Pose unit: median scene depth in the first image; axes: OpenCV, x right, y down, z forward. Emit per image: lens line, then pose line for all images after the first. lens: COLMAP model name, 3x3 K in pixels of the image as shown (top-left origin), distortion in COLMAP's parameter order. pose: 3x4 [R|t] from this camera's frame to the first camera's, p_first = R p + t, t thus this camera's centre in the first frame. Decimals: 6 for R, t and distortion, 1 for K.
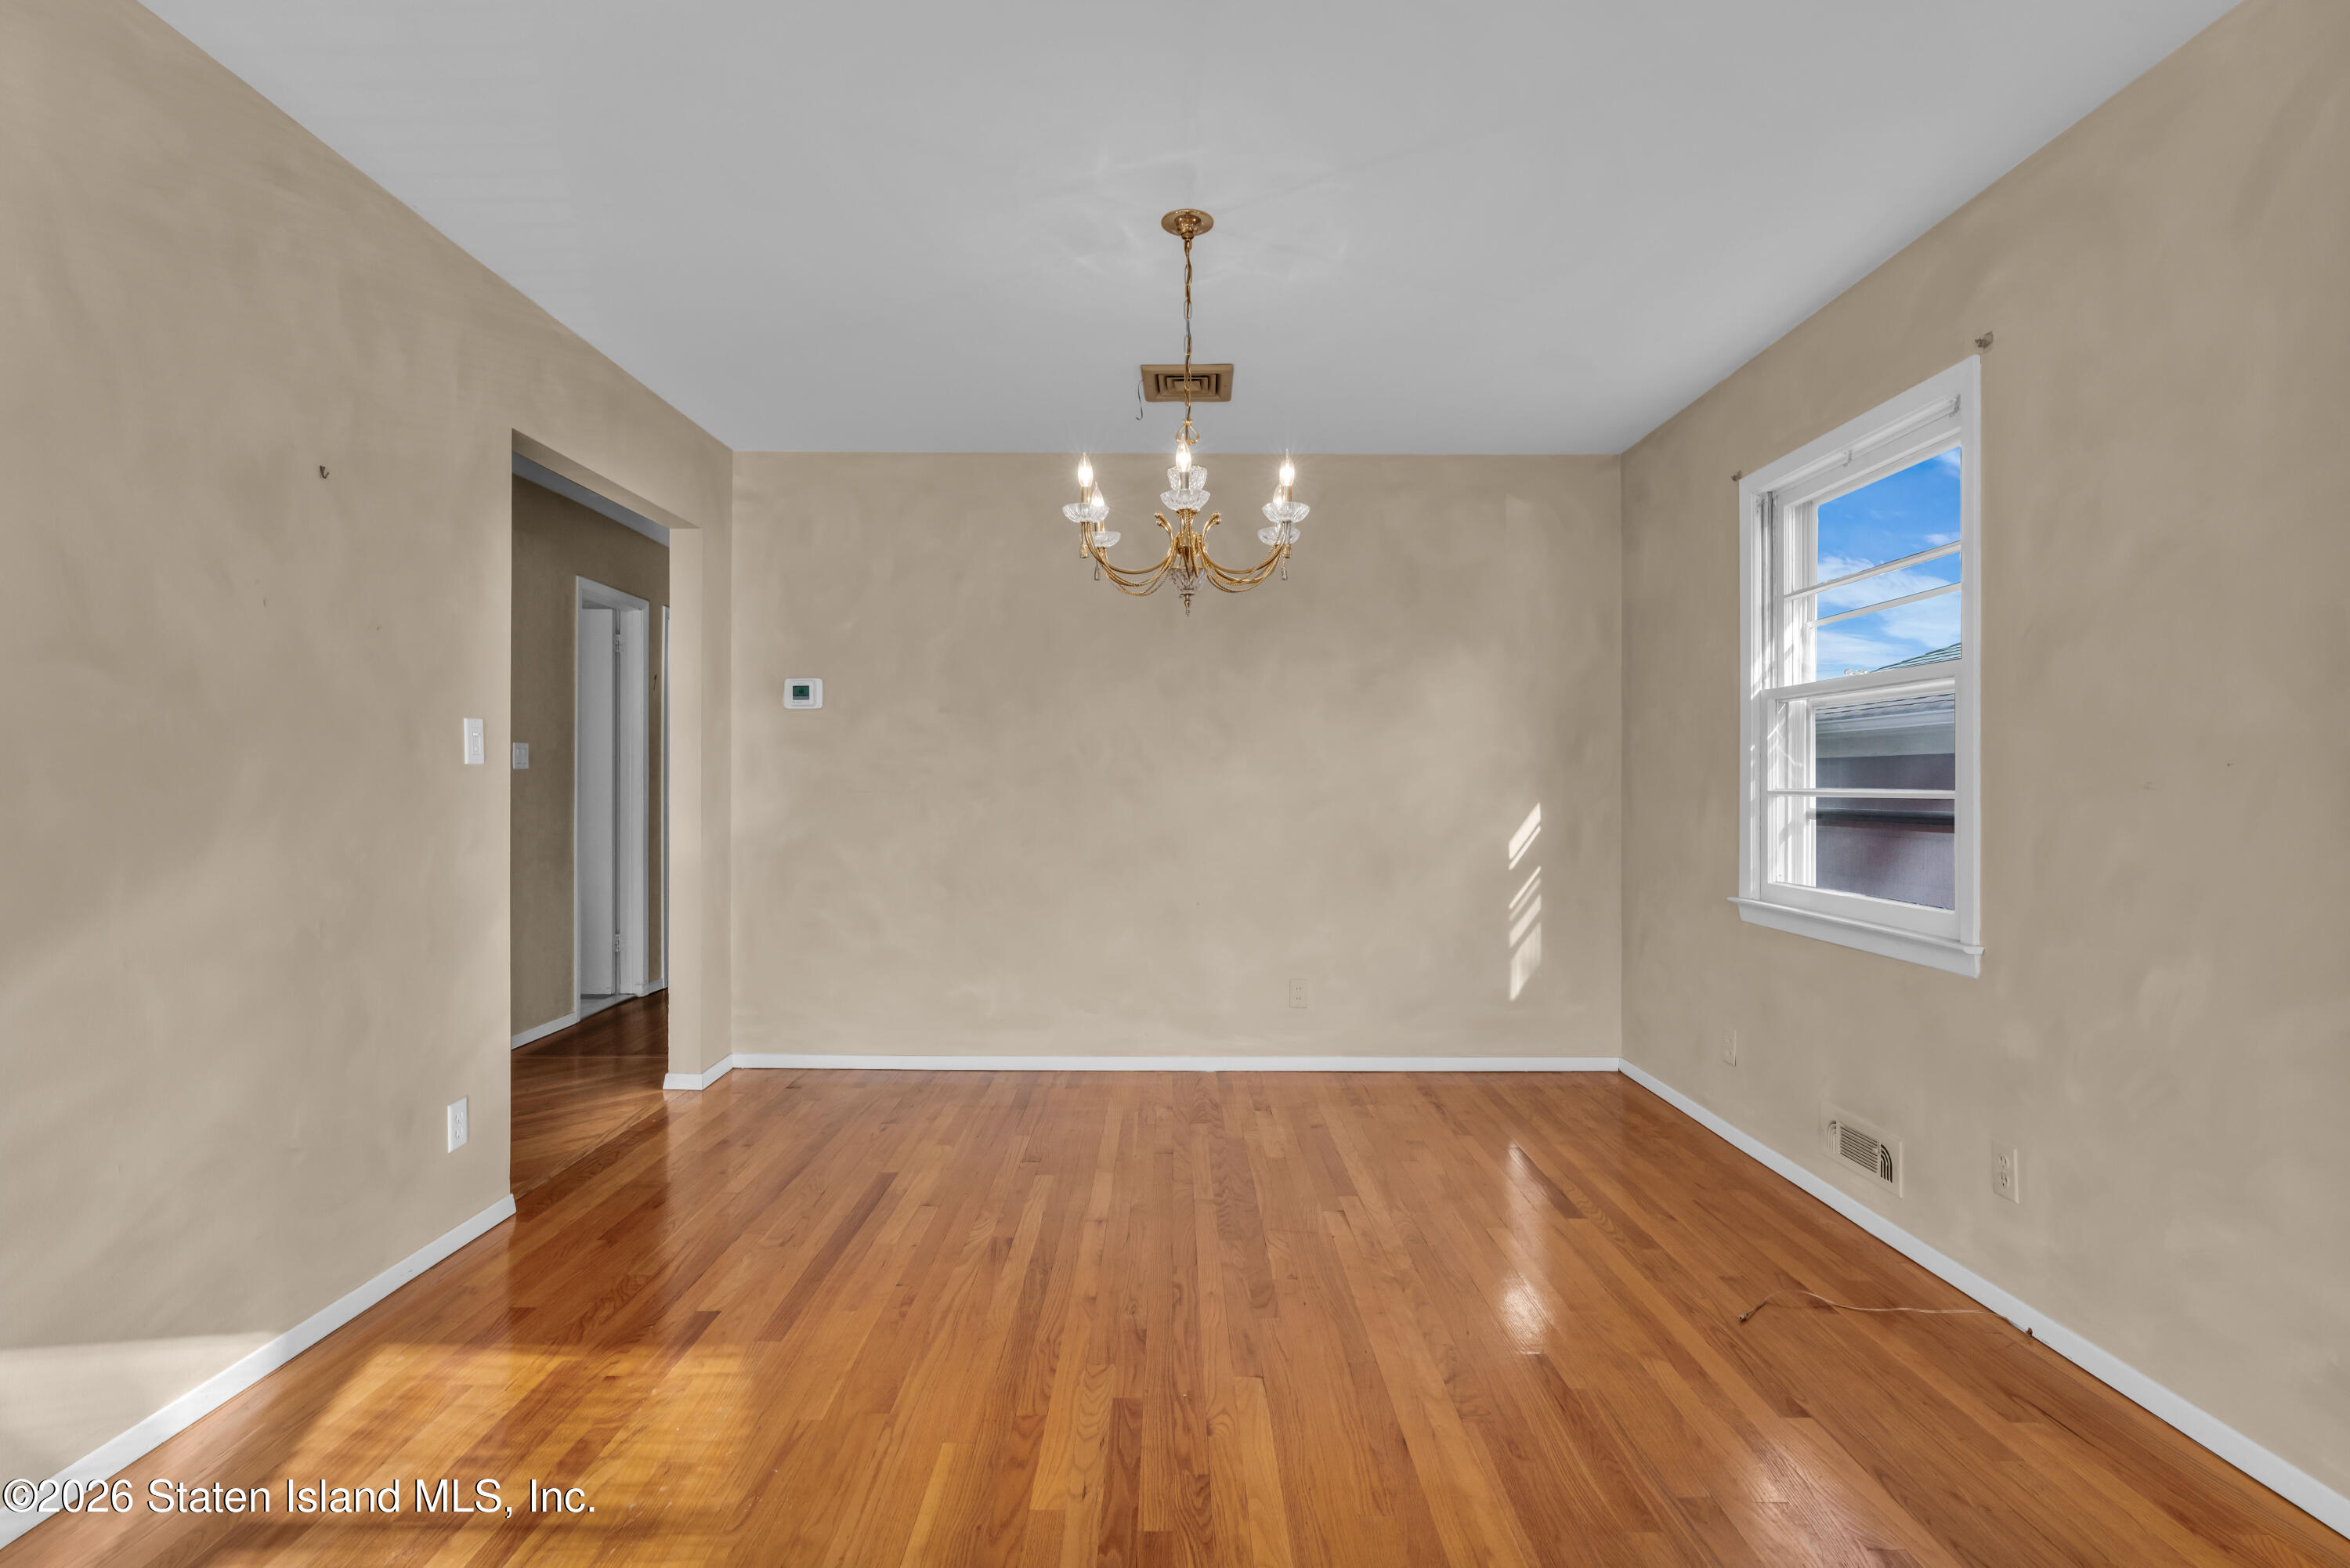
lens RADIAL K [[1136.0, 0, 1181.4], [0, 1136.0, 782.6], [0, 0, 1]] dist [-0.013275, -0.000015]
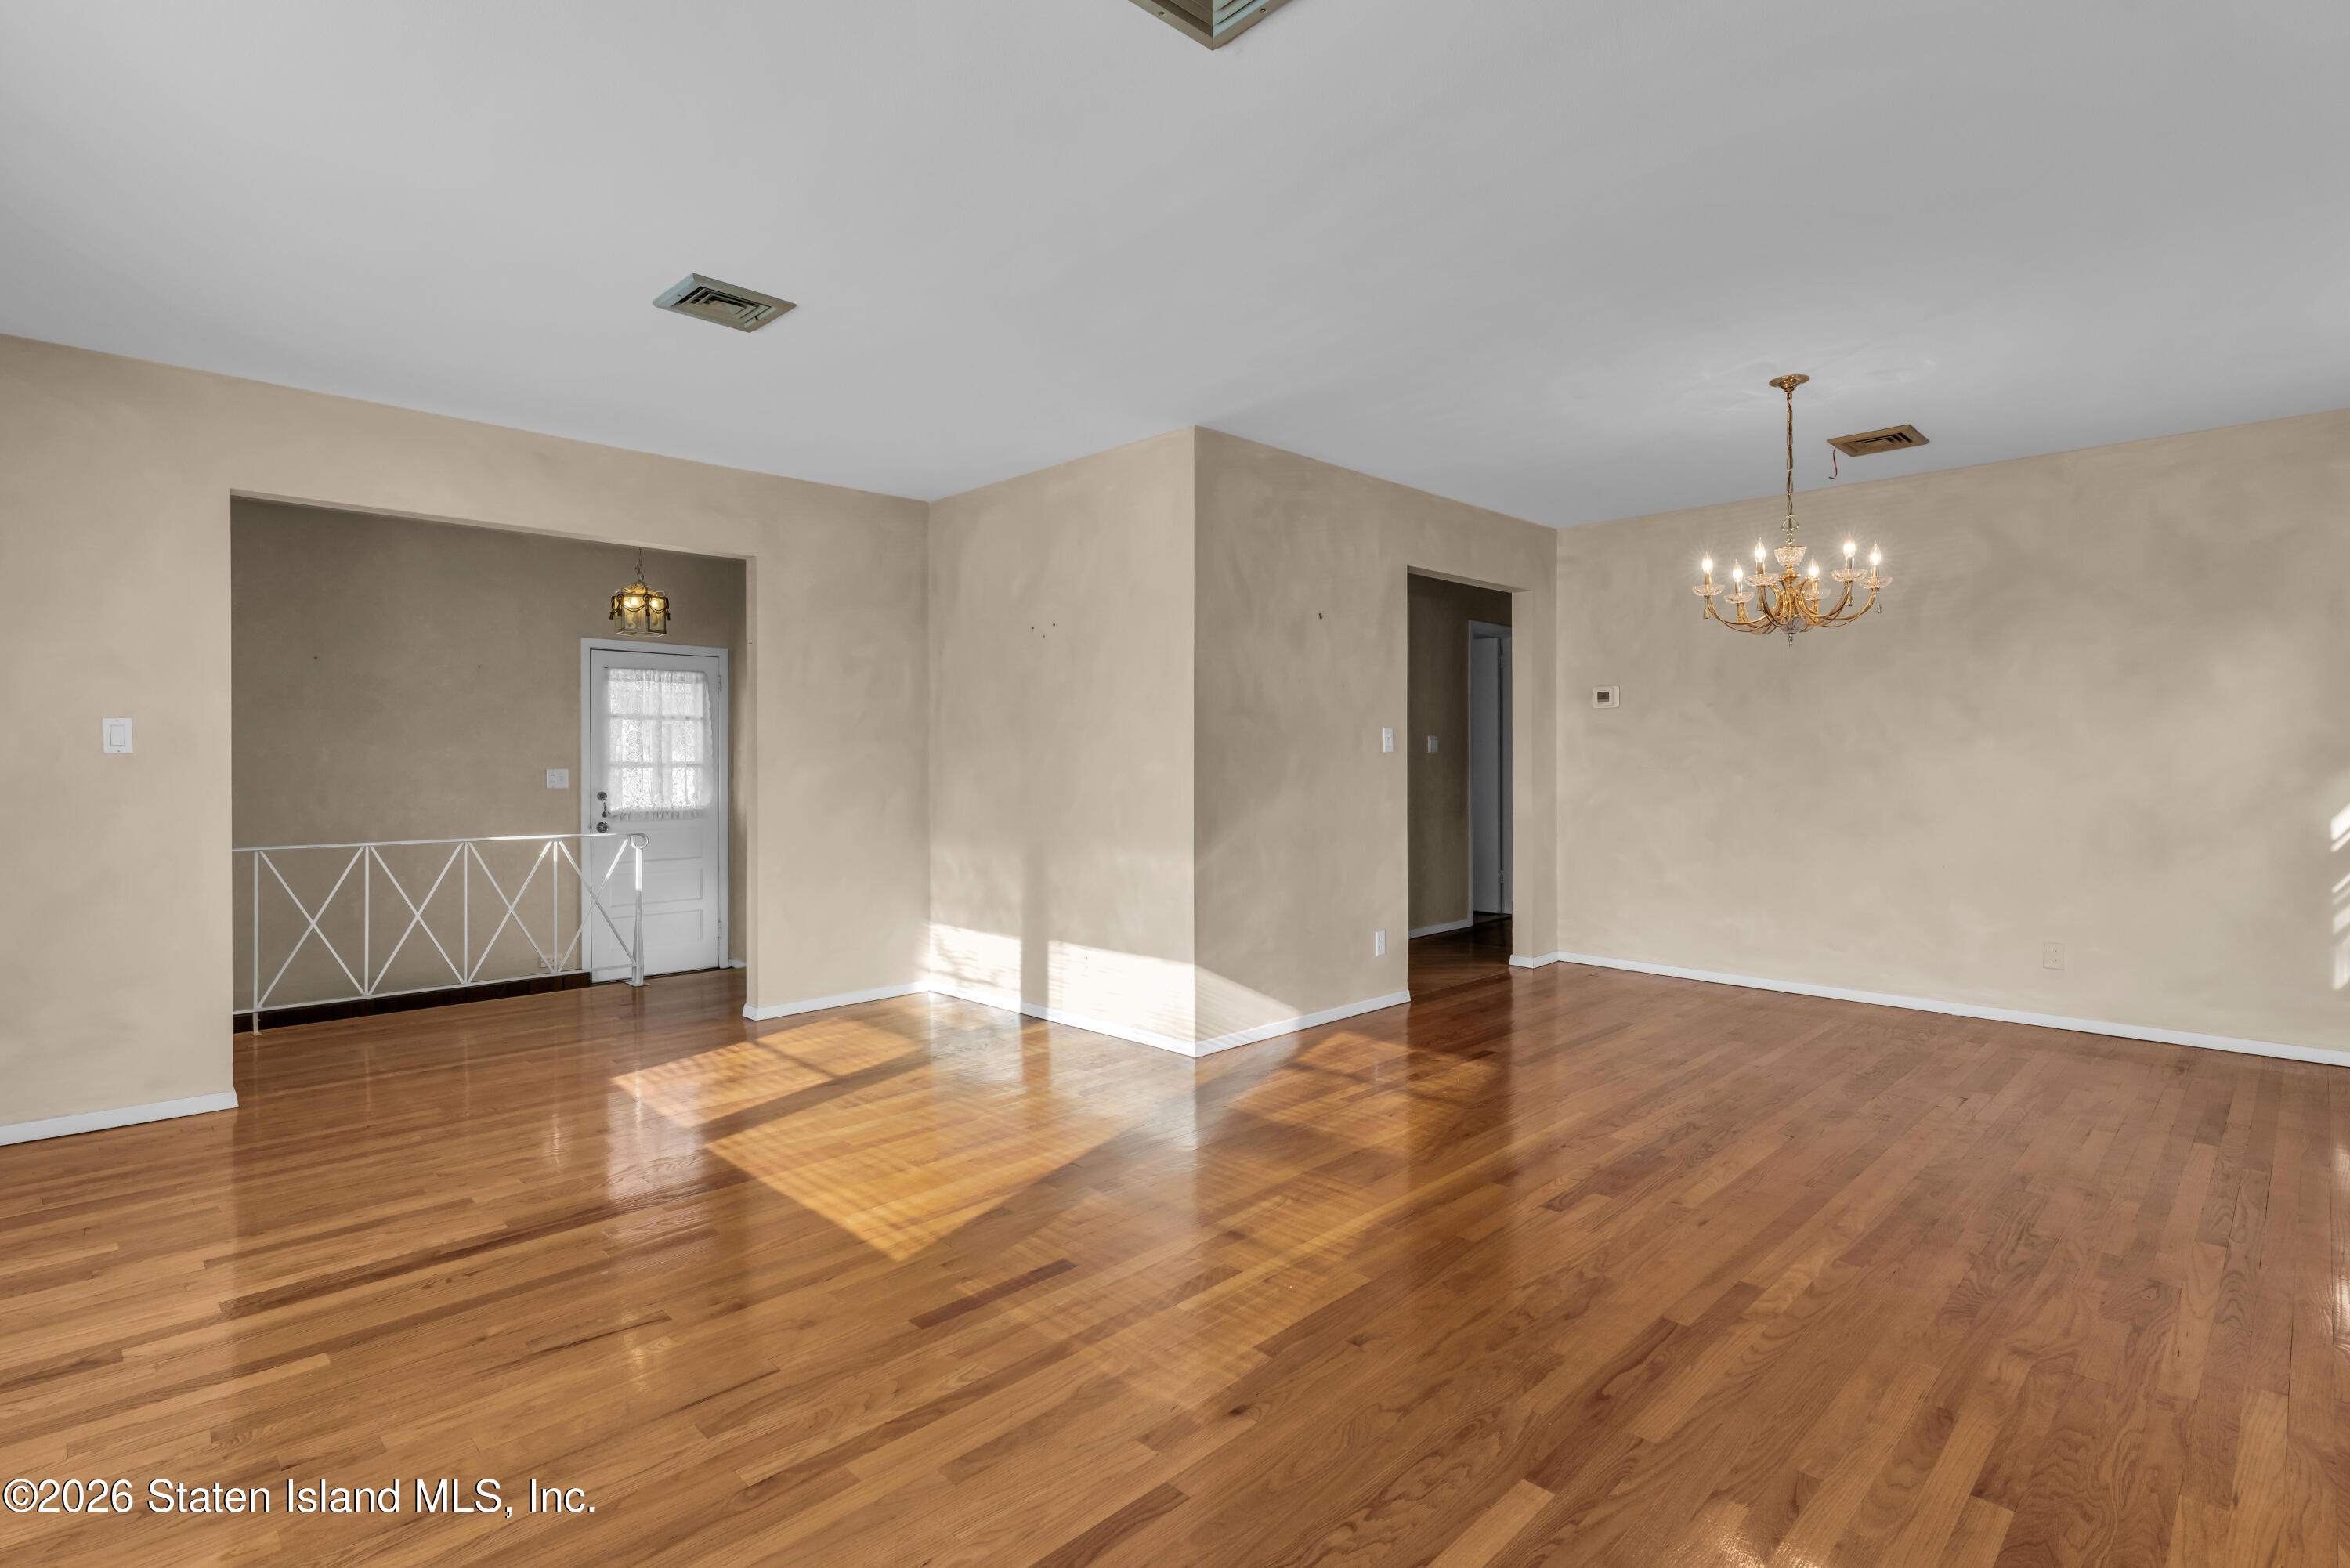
lens RADIAL K [[1126.5, 0, 1170.0], [0, 1126.5, 774.0], [0, 0, 1]] dist [-0.001254, 0.000074]
pose [[0.695876, 0.005534, -0.718140, 0.385054], [0.003647, 0.999930, 0.011239, -0.002397], [0.718152, -0.010440, 0.695808, -0.464210]]
